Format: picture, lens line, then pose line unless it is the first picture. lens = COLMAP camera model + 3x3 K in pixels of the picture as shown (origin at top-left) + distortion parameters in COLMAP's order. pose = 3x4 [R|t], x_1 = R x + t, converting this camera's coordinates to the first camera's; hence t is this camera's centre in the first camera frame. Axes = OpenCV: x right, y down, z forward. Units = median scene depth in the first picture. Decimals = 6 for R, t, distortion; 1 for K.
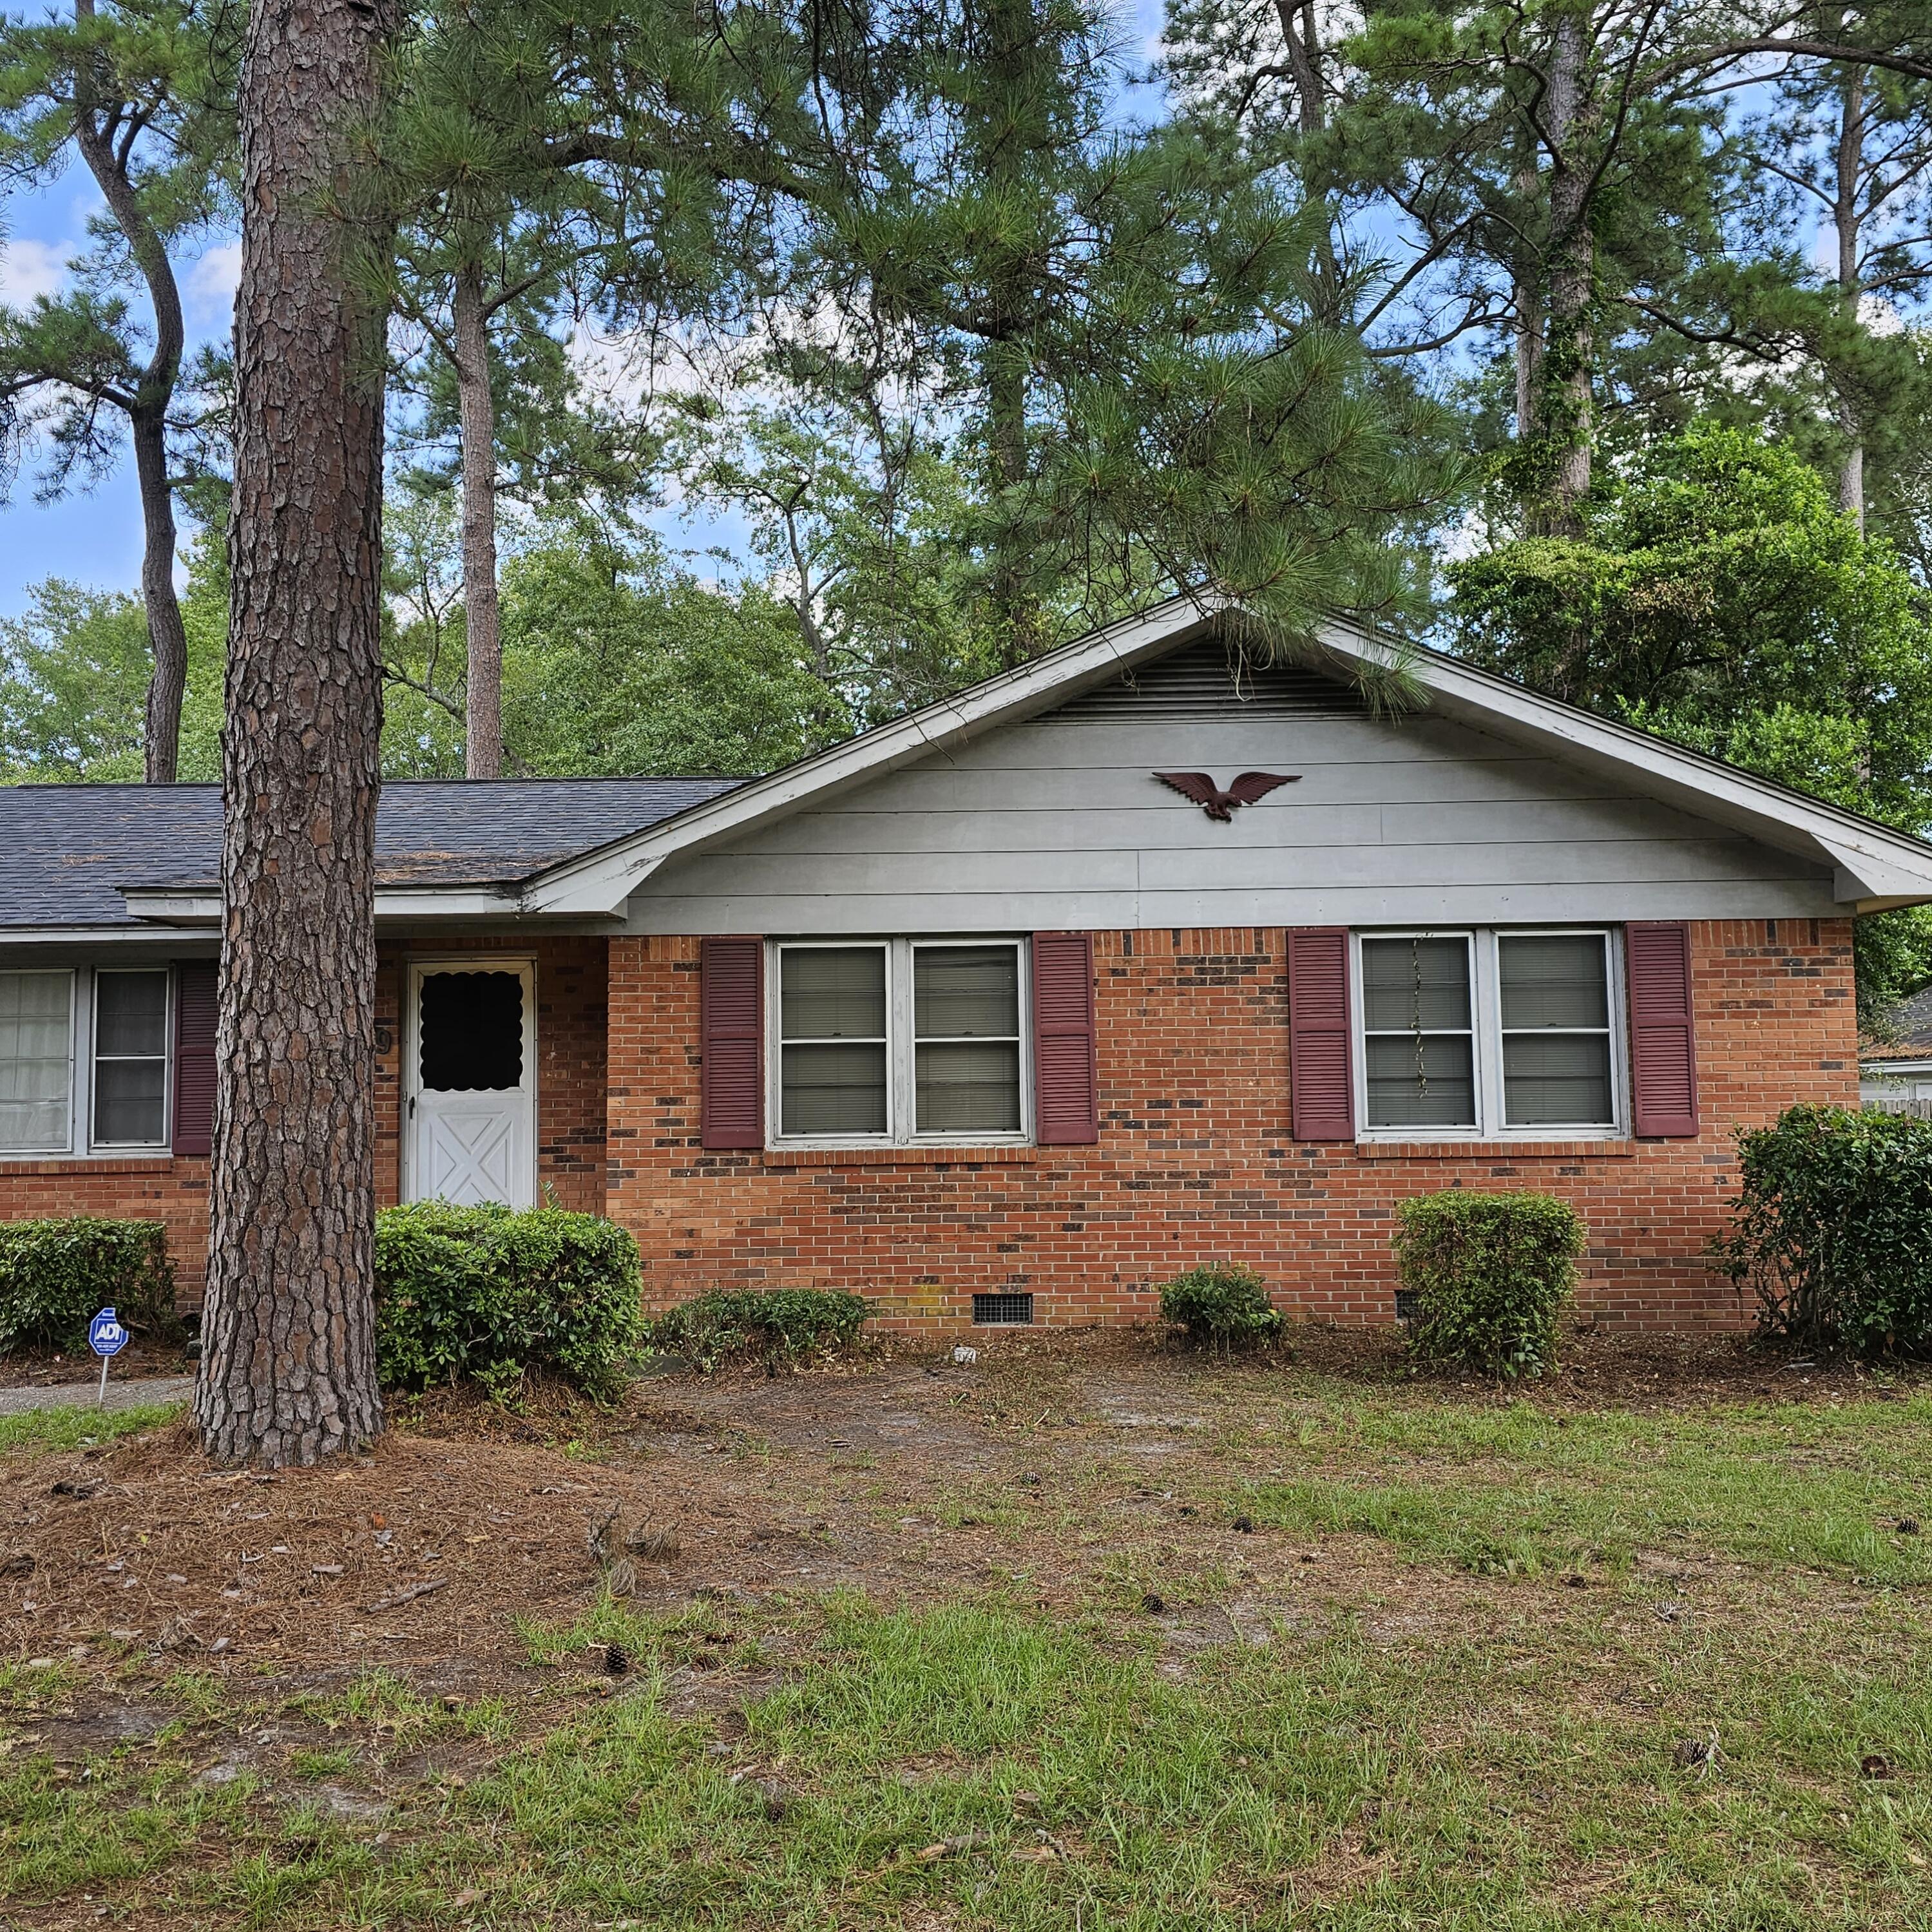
lens RADIAL K [[1787.1, 0, 975.6], [0, 1787.1, 957.6], [0, 0, 1]] dist [0.212672, -0.427314]
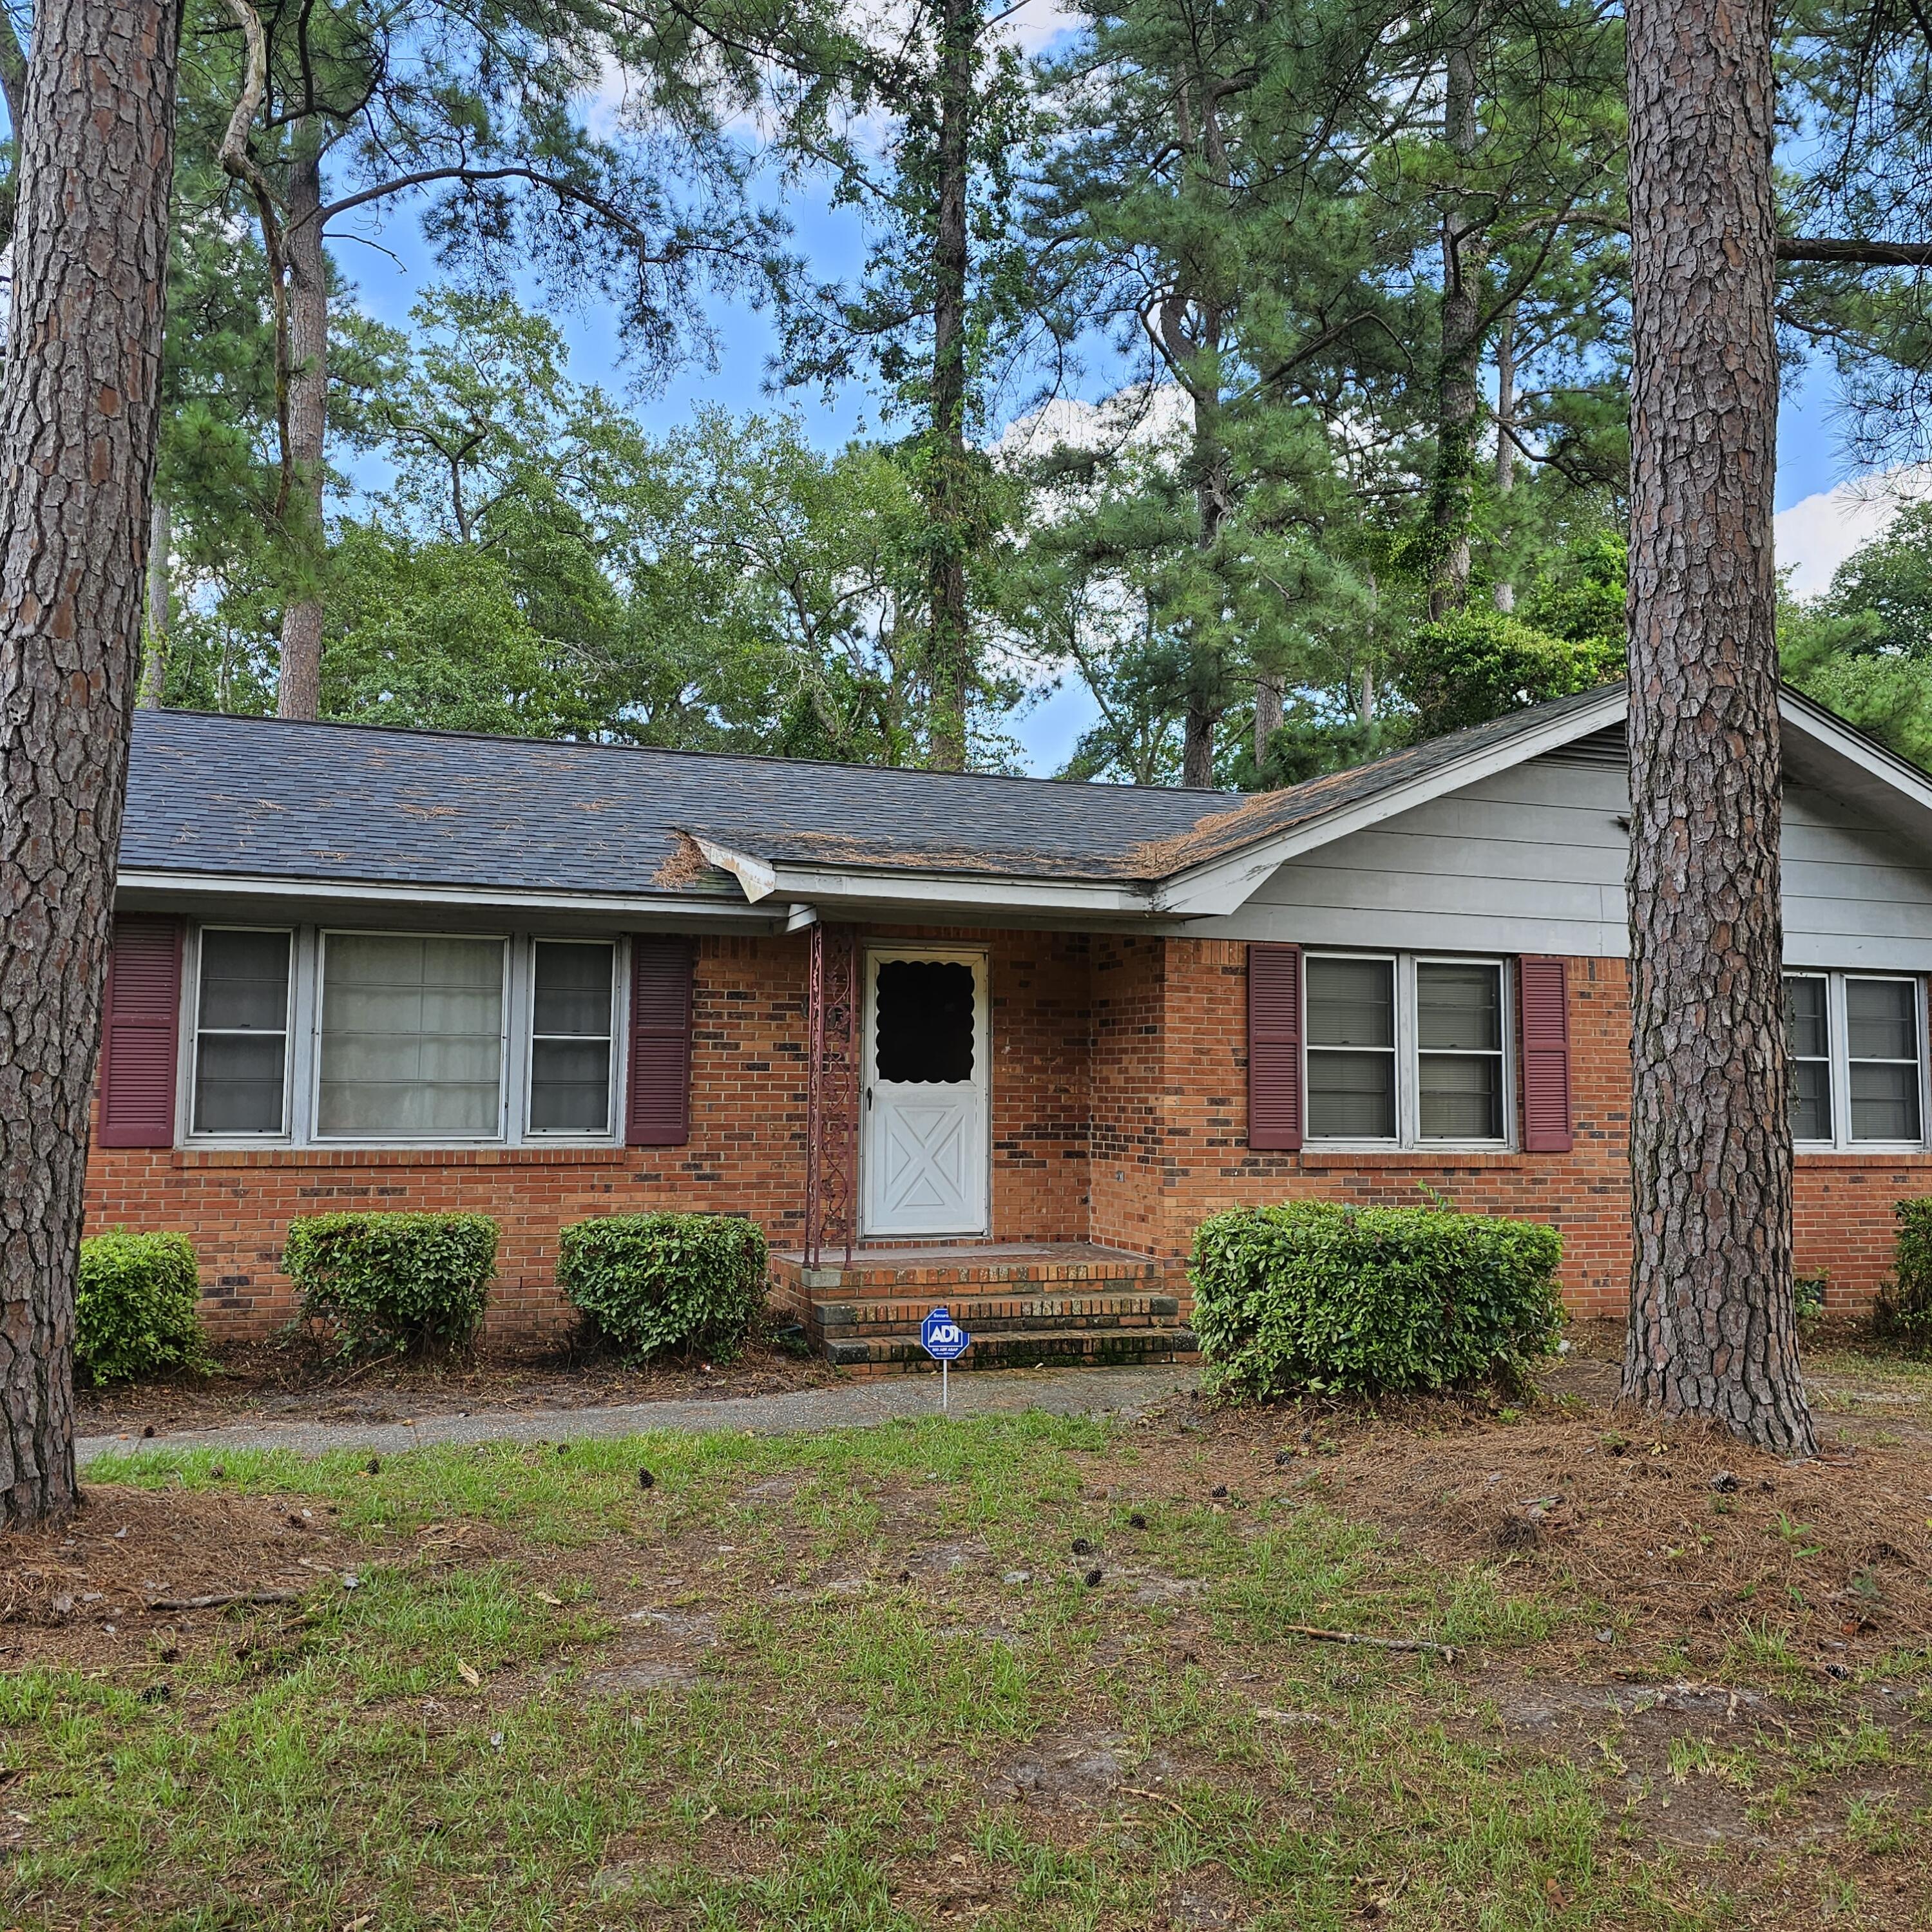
lens RADIAL K [[1787.1, 0, 975.6], [0, 1787.1, 957.6], [0, 0, 1]] dist [0.212672, -0.427314]
pose [[0.928053, 0.051266, 0.368904, -0.671065], [-0.052033, 0.998614, -0.007876, 0.013214], [-0.368796, -0.011886, 0.929434, 0.104001]]
